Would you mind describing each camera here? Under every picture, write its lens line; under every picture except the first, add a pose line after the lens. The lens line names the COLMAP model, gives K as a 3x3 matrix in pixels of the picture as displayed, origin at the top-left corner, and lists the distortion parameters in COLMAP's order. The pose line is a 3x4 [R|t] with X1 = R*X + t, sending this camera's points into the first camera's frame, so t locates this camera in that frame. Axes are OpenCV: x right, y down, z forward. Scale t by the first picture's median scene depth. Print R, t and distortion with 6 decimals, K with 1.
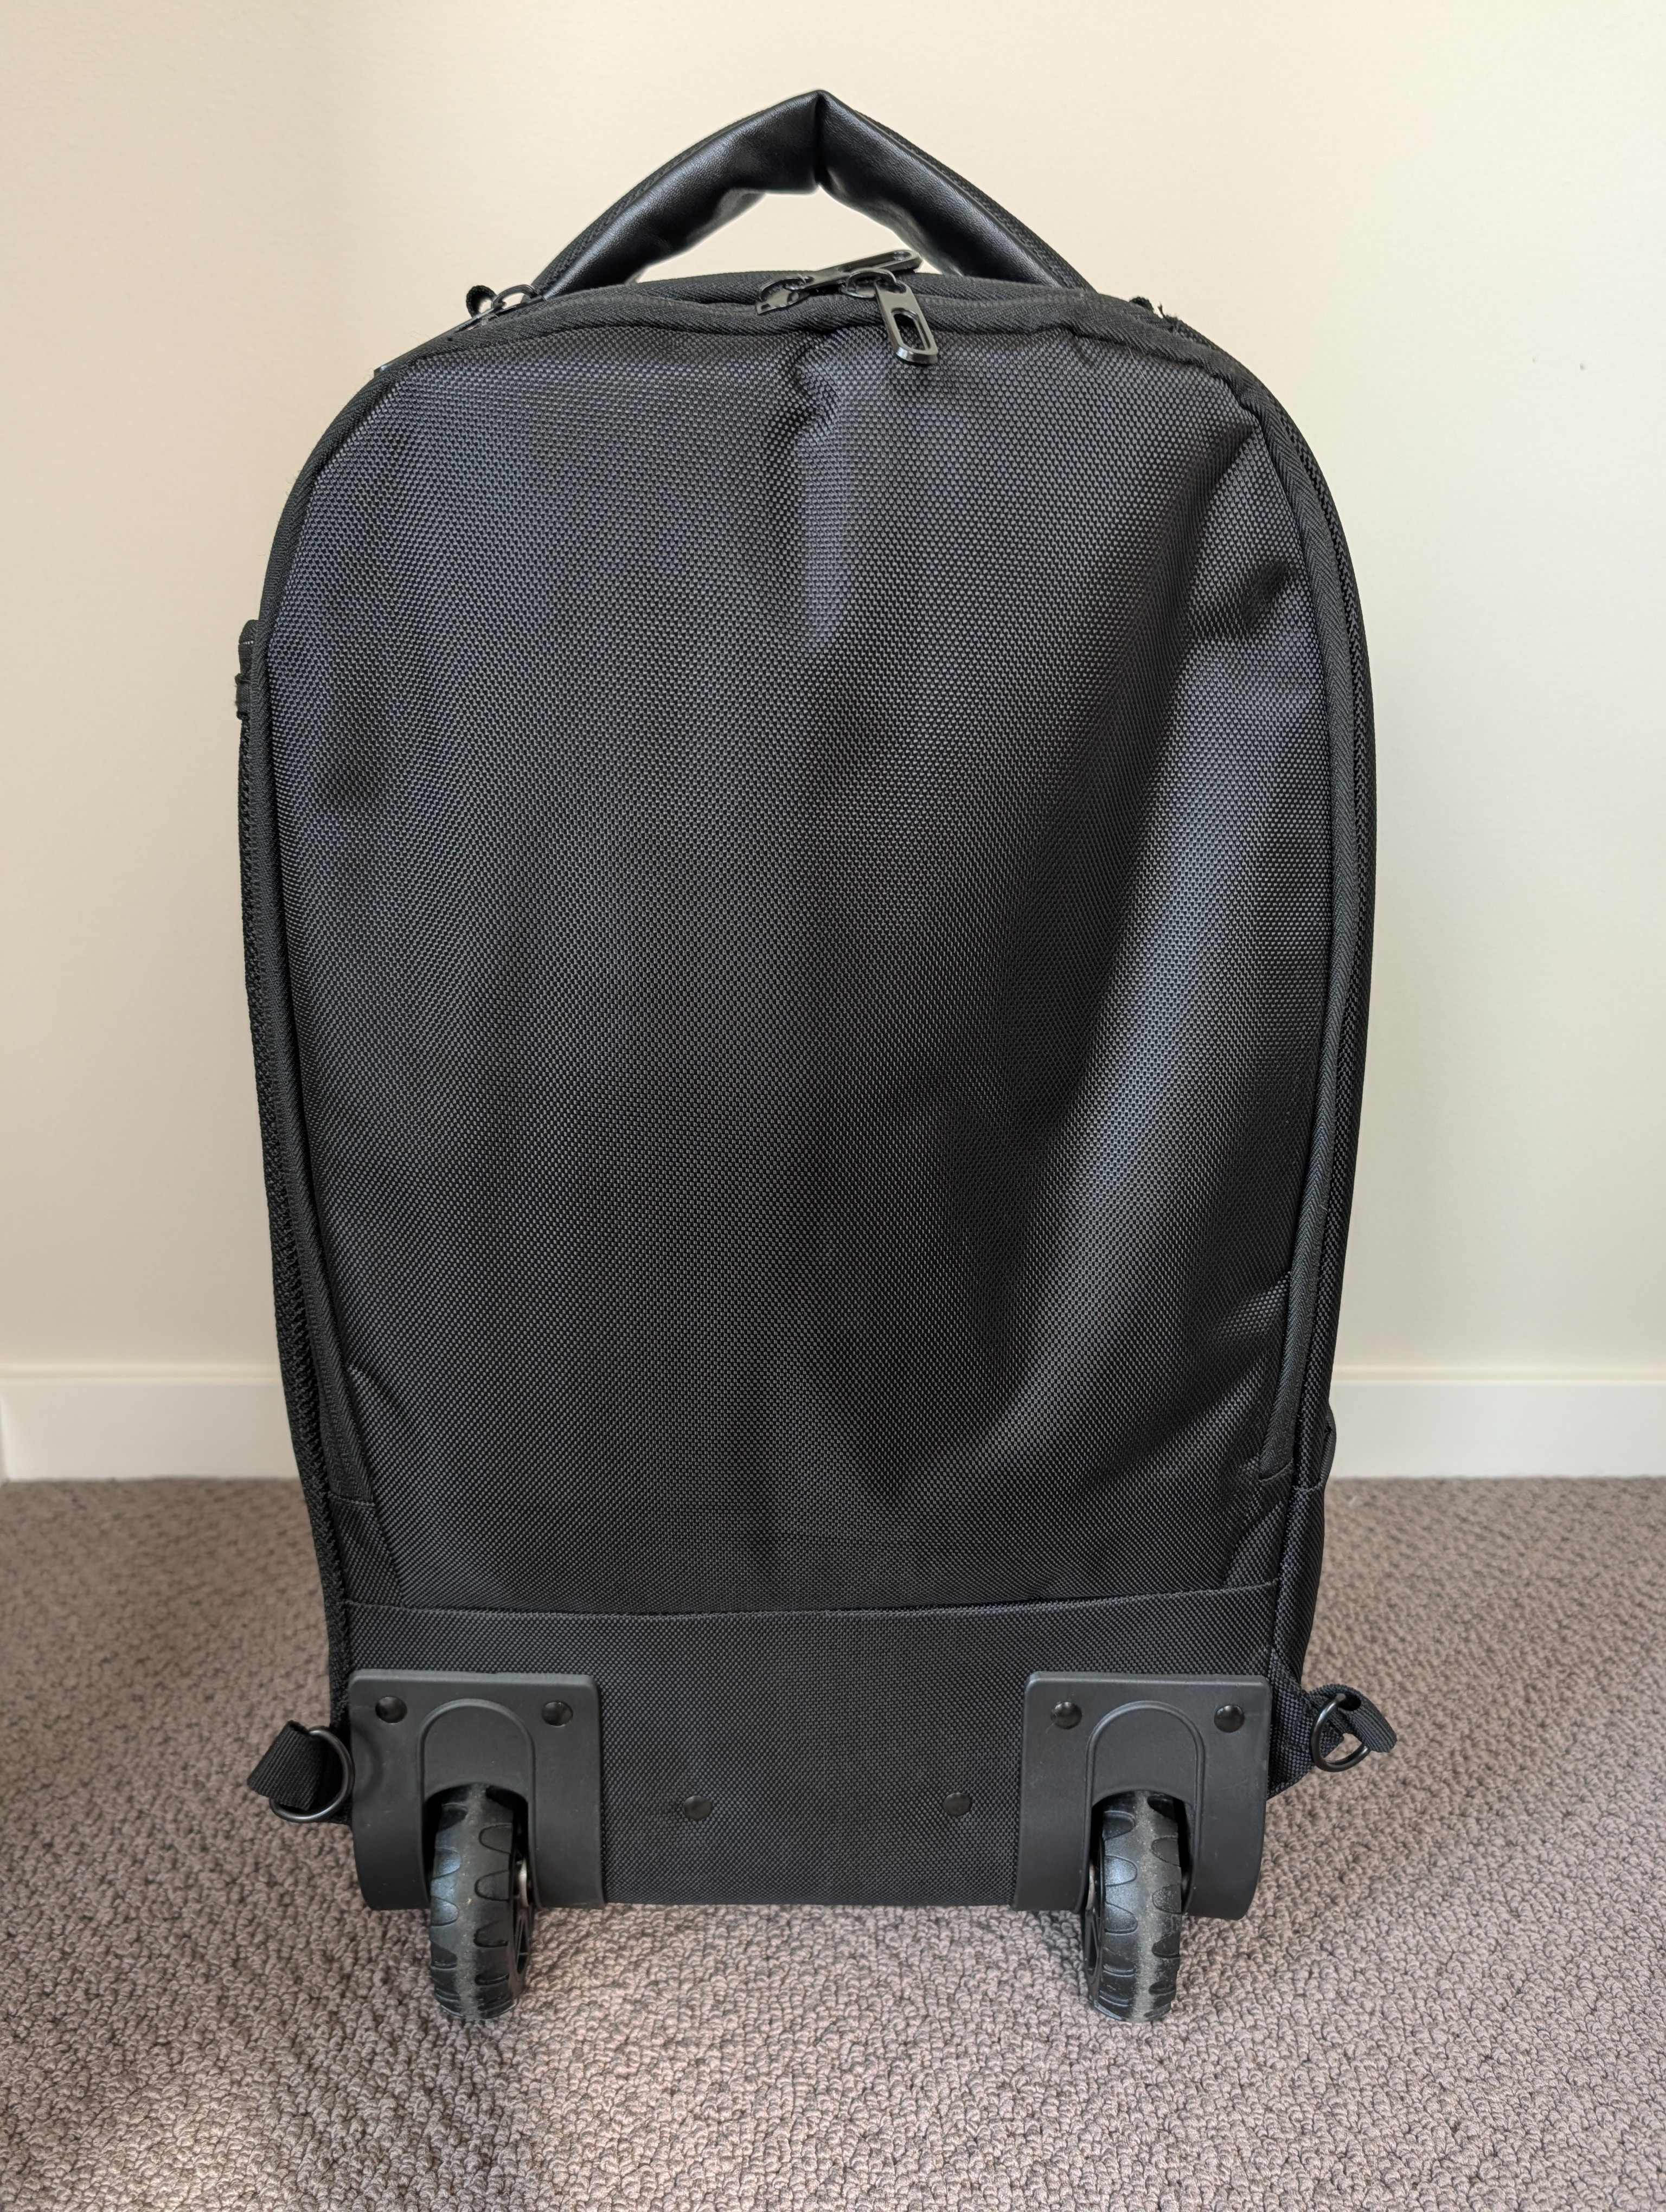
lens RADIAL K [[1559.3, 0, 838.1], [0, 1559.3, 1097.3], [0, 0, 1]] dist [0.008646, -0.018109]
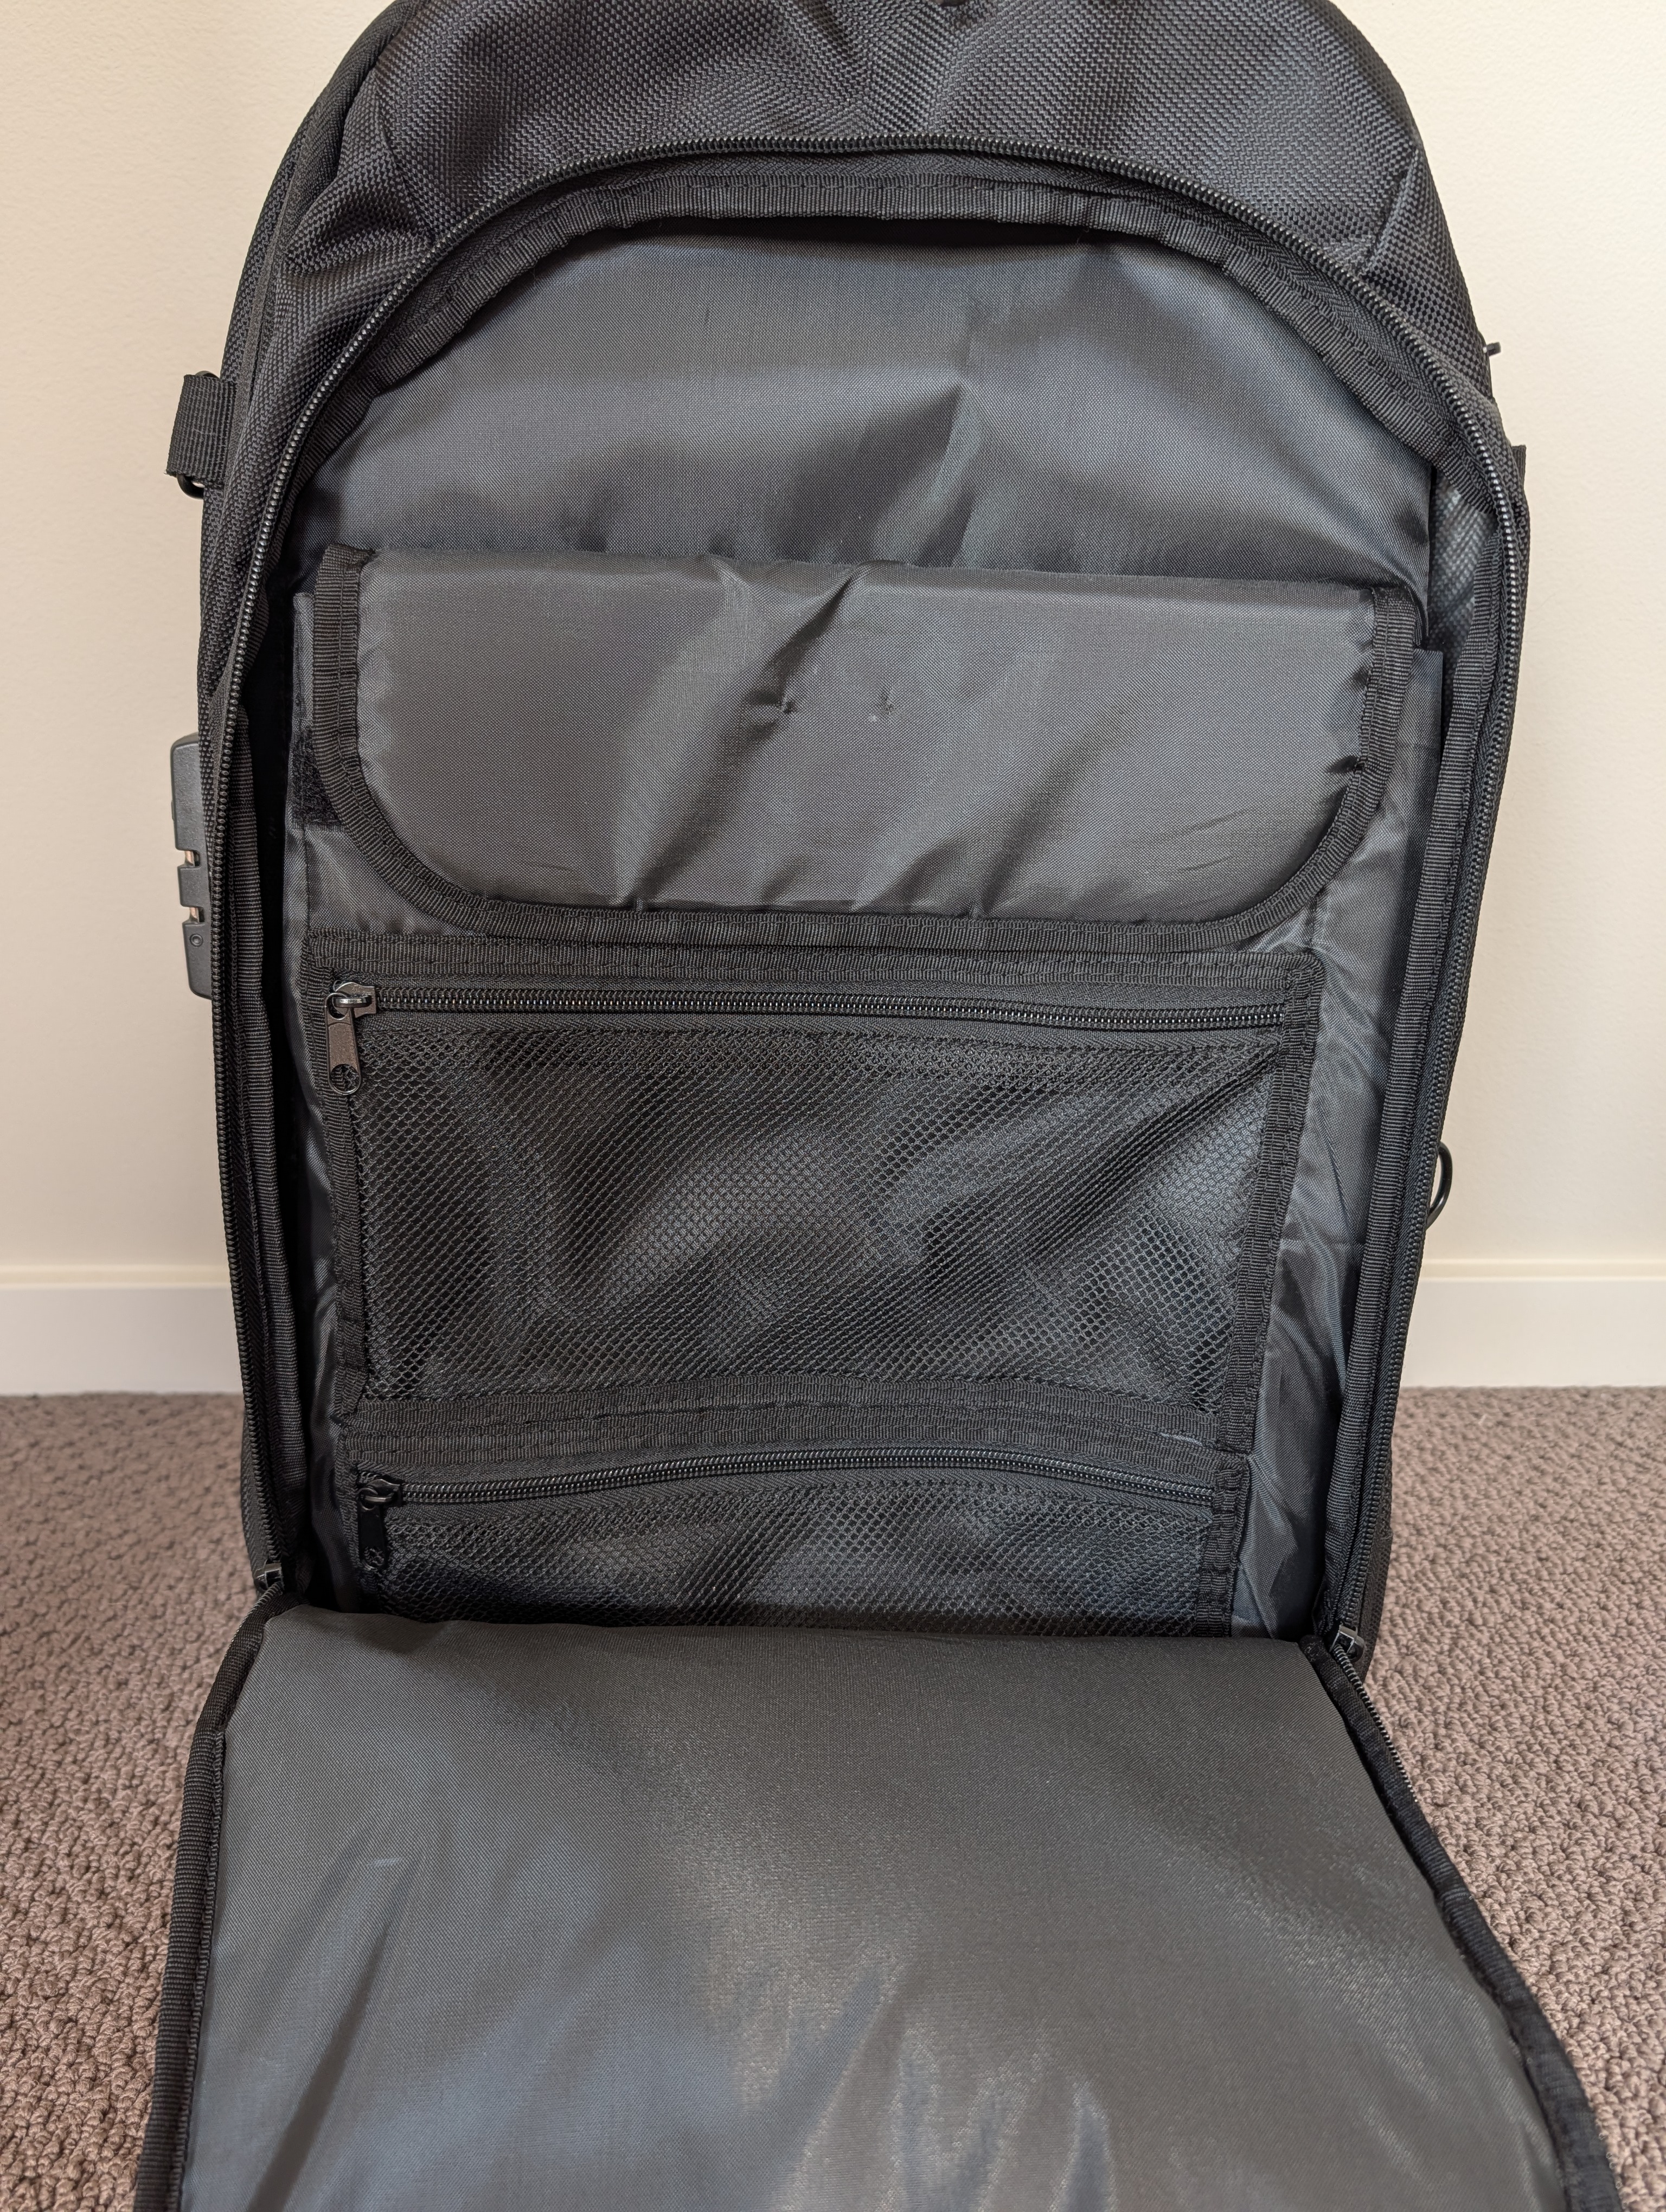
lens RADIAL K [[1559.7, 0, 802.6], [0, 1559.7, 1105.0], [0, 0, 1]] dist [0.000528, -0.007090]
pose [[0.999299, -0.007469, -0.036673, -0.005095], [0.011889, 0.992481, 0.121818, -0.019227], [0.035488, -0.122169, 0.991875, 0.205008]]
